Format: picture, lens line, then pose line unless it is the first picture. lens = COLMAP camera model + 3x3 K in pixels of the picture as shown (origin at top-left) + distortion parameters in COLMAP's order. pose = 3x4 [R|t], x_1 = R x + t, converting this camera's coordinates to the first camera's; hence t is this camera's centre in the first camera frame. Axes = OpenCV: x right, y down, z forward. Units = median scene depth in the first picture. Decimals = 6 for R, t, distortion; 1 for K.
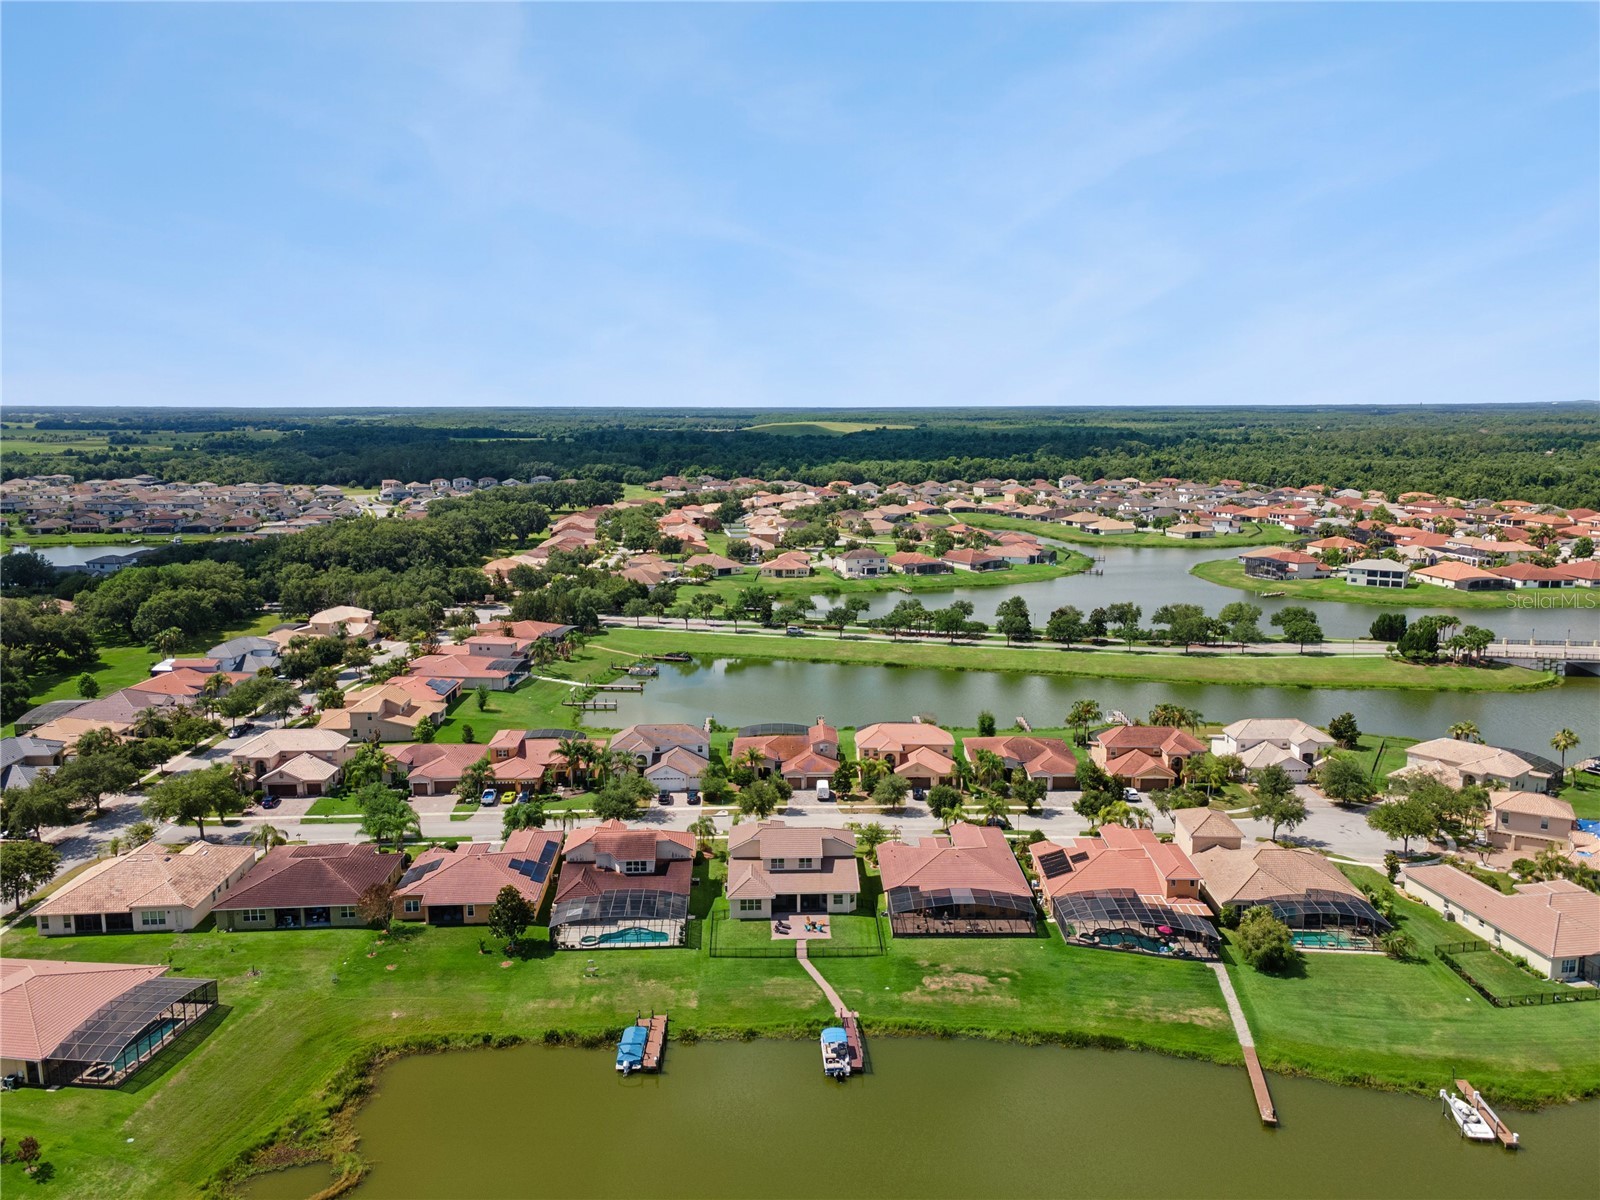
lens RADIAL K [[1192.1, 0, 806.8], [0, 1192.1, 600.3], [0, 0, 1]] dist [0.038485, 0.009887]
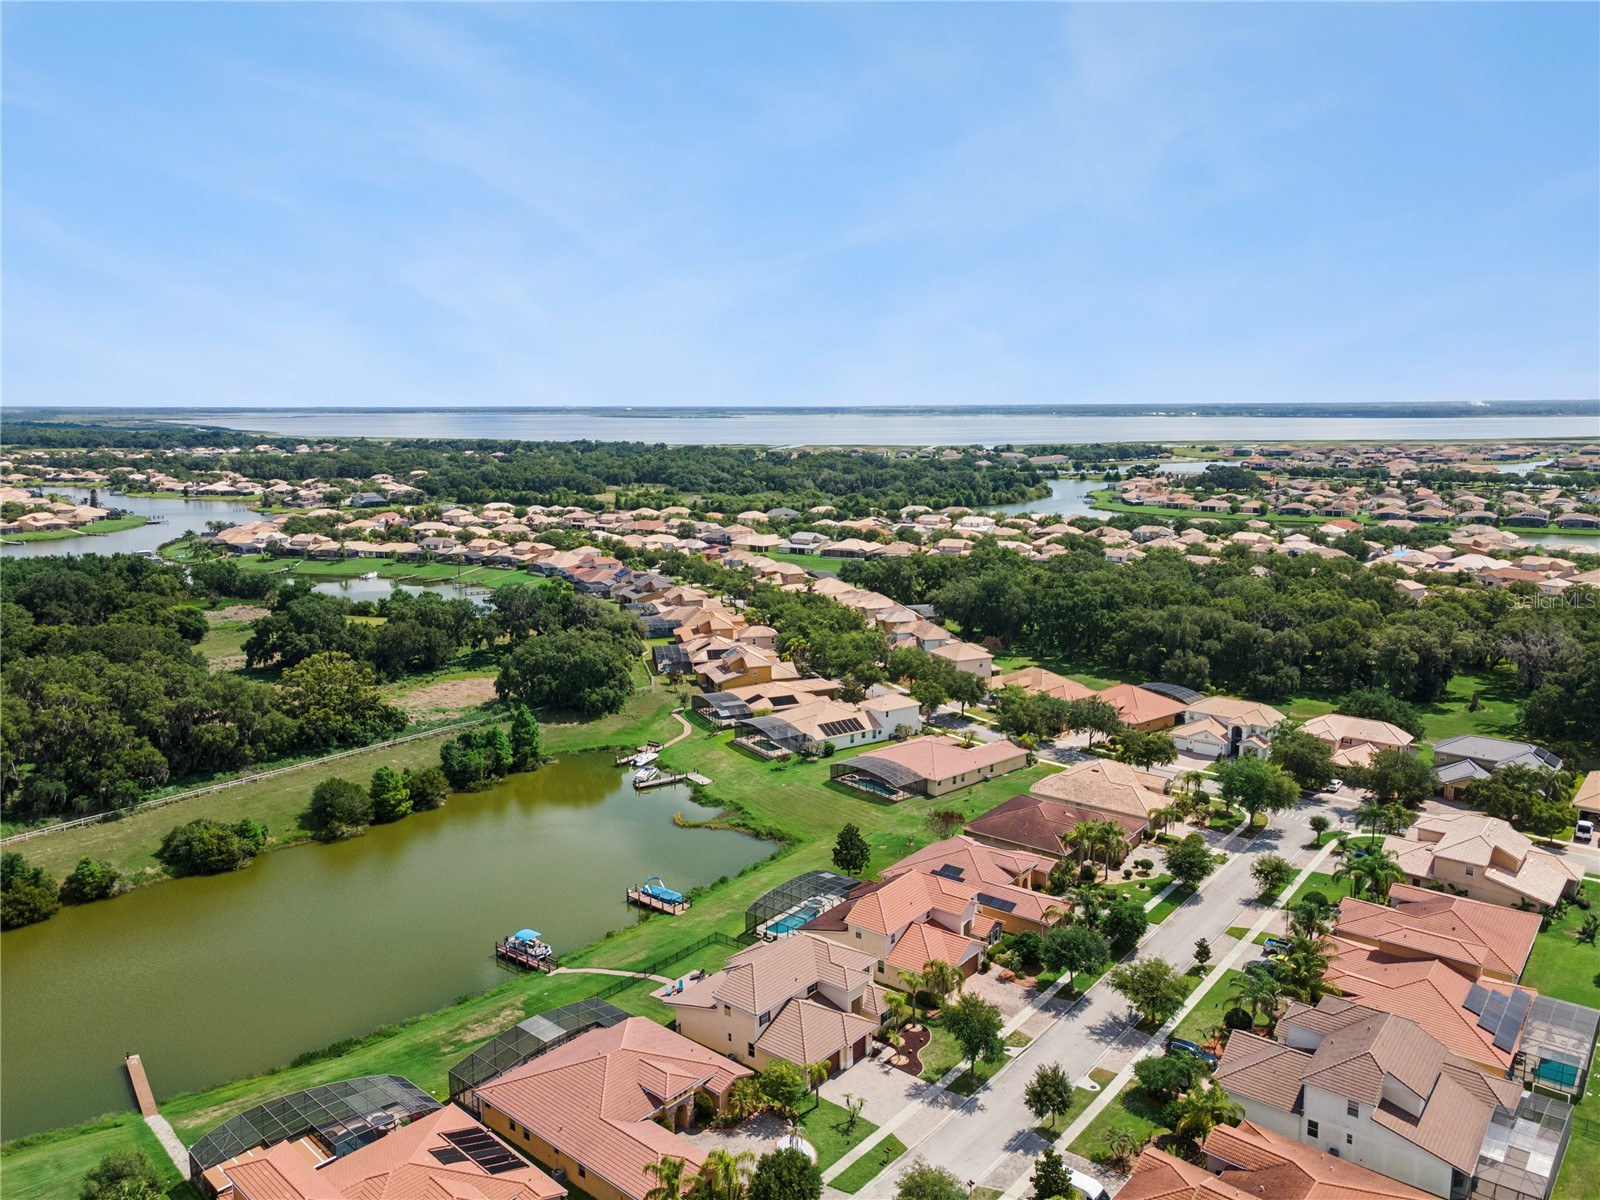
lens RADIAL K [[1182.8, 0, 795.6], [0, 1182.8, 594.5], [0, 0, 1]] dist [0.050968, 0.003695]
pose [[-0.663985, 0.122623, -0.737623, 0.566467], [-0.112414, 0.958881, 0.260596, -0.250648], [0.739248, 0.255951, -0.622898, 1.546487]]
